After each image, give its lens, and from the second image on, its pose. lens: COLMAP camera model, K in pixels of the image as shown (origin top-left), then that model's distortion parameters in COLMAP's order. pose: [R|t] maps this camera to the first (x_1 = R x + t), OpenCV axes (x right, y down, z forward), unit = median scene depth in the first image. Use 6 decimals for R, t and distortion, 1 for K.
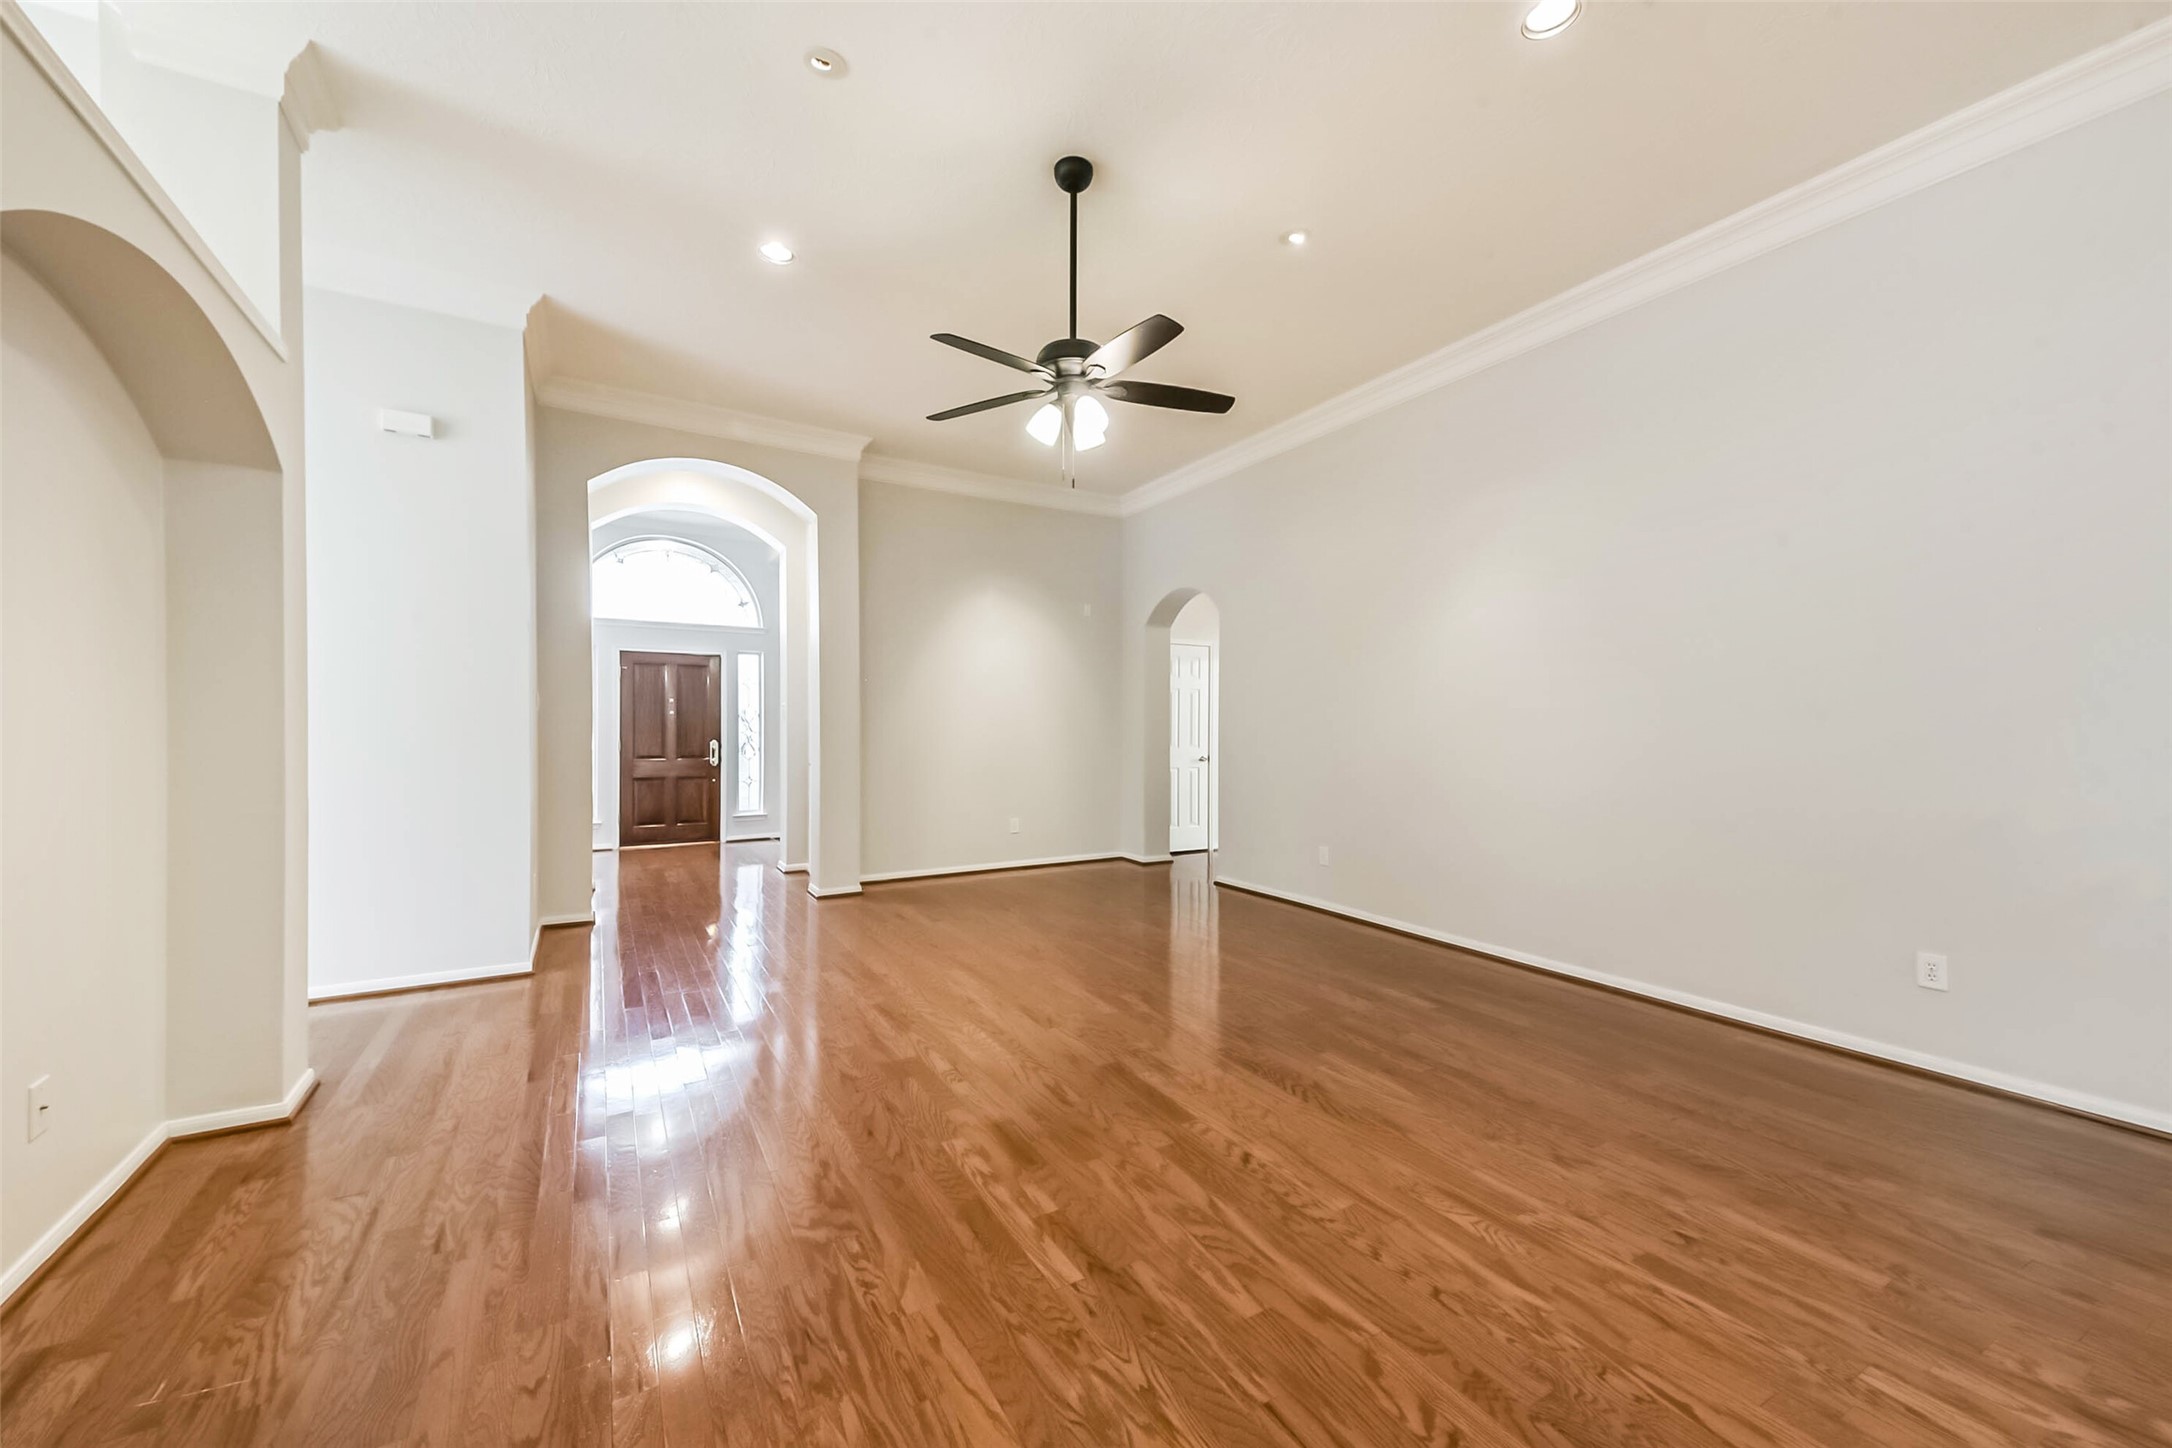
lens RADIAL K [[825.7, 0, 1081.2], [0, 825.7, 730.1], [0, 0, 1]] dist [0.074907, -0.021945]
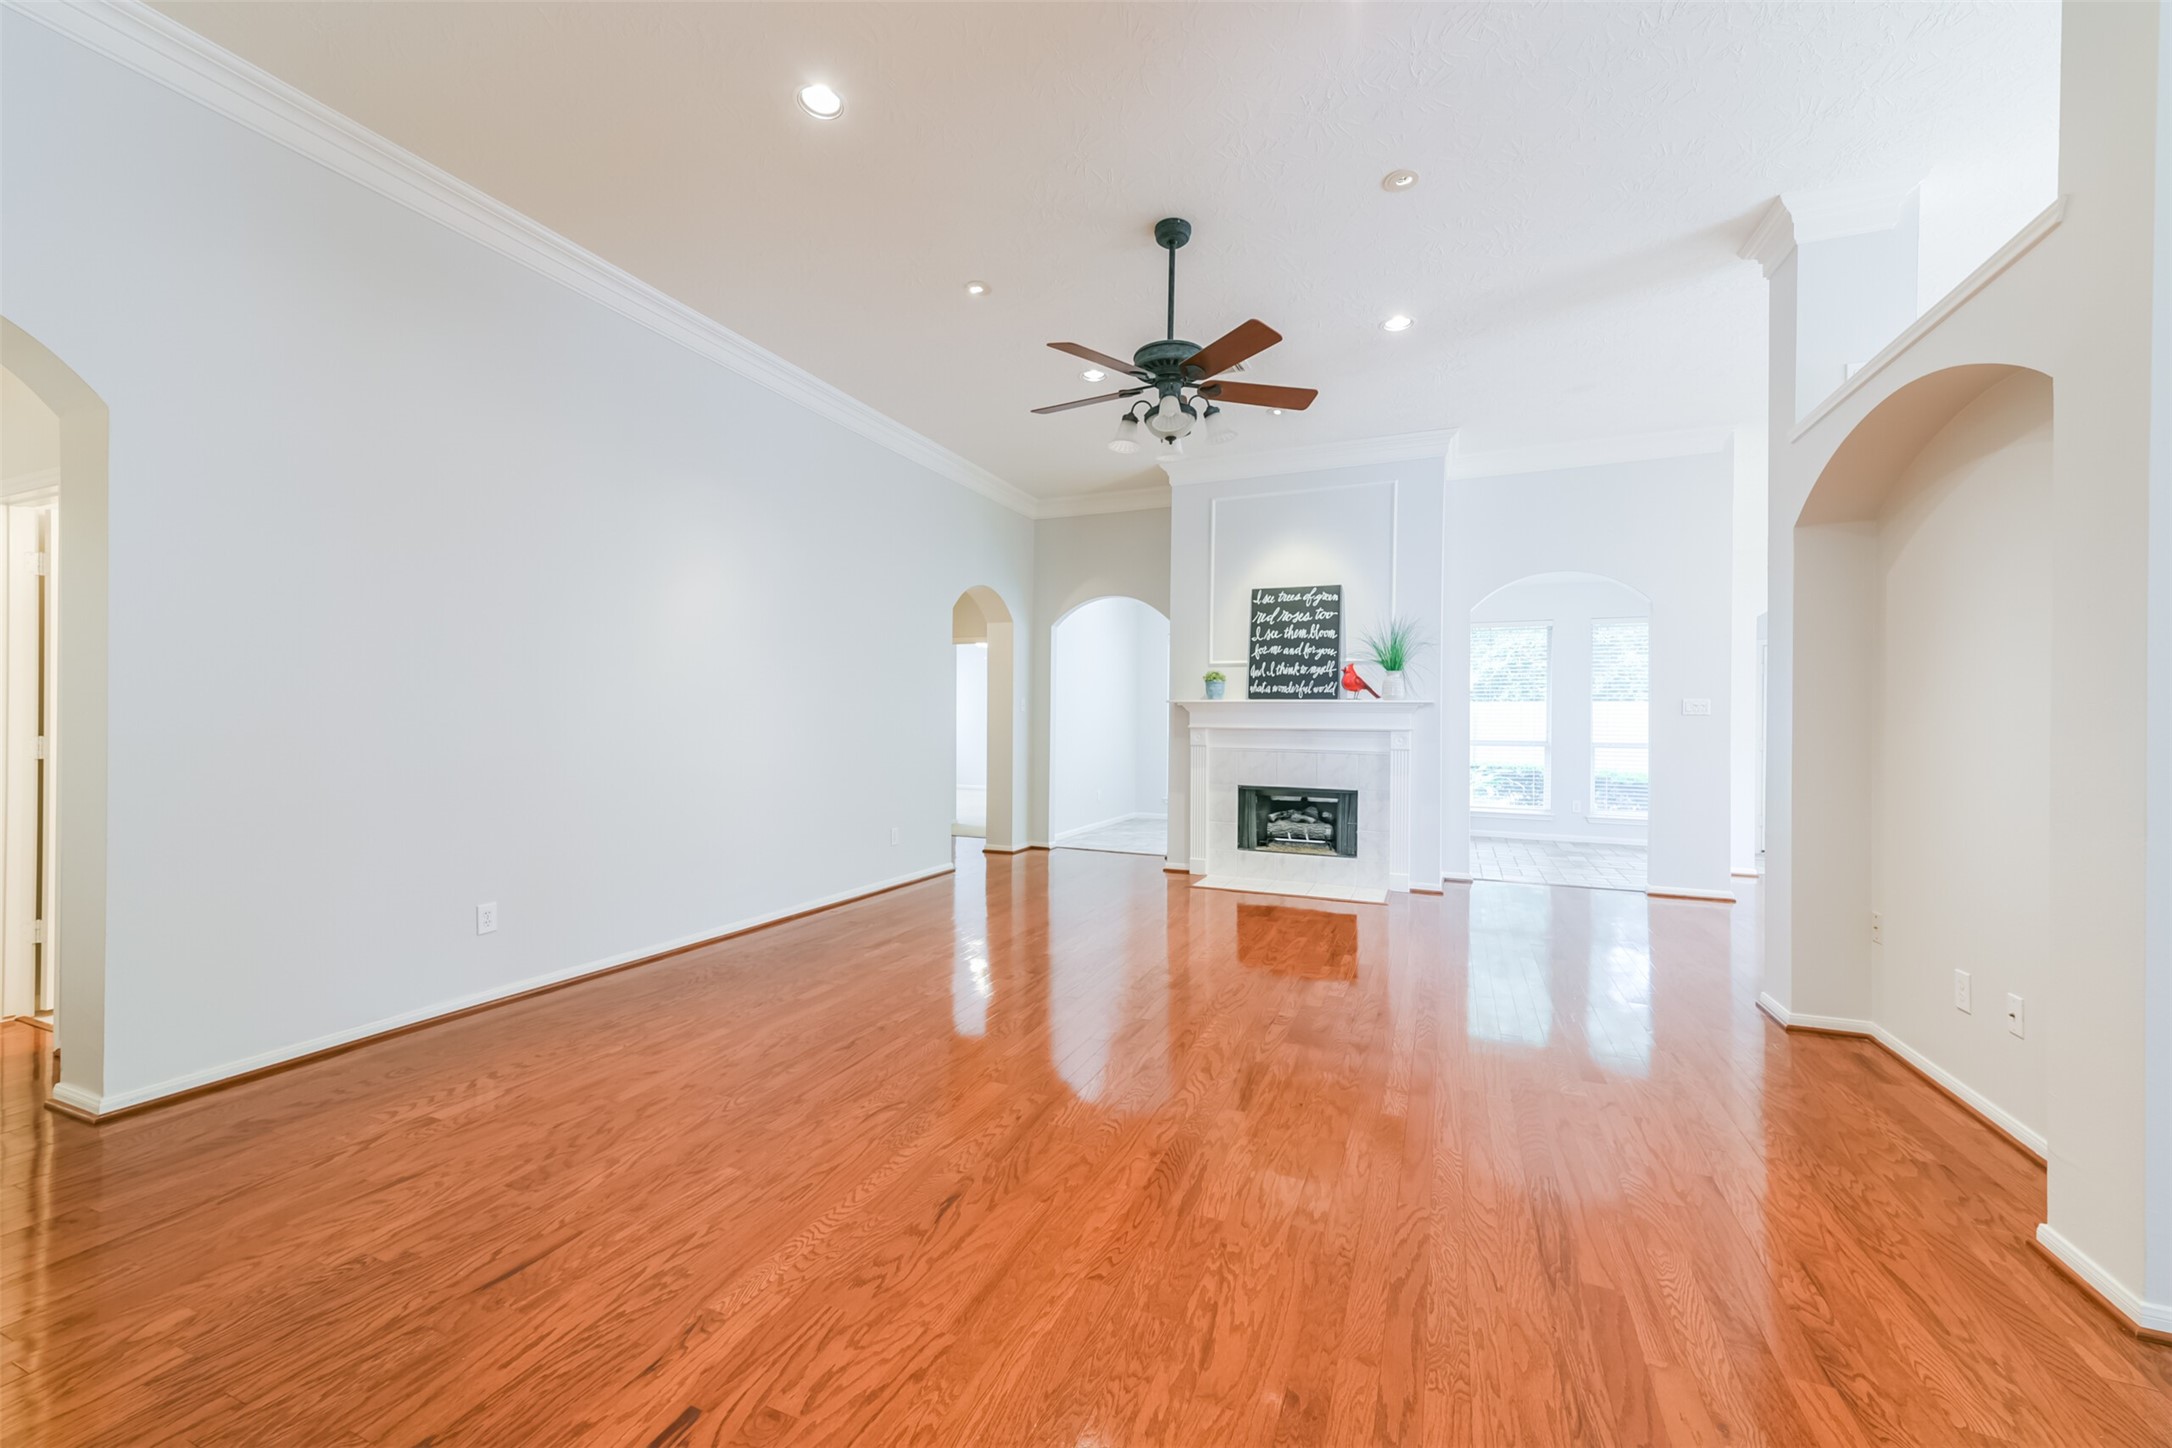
lens RADIAL K [[850.6, 0, 1088.4], [0, 850.6, 722.5], [0, 0, 1]] dist [0.013843, -0.000193]
pose [[-0.602483, -0.006234, 0.798107, -1.346749], [-0.002590, 0.999980, 0.005855, -0.003098], [-0.798127, 0.001460, -0.602487, 2.786992]]
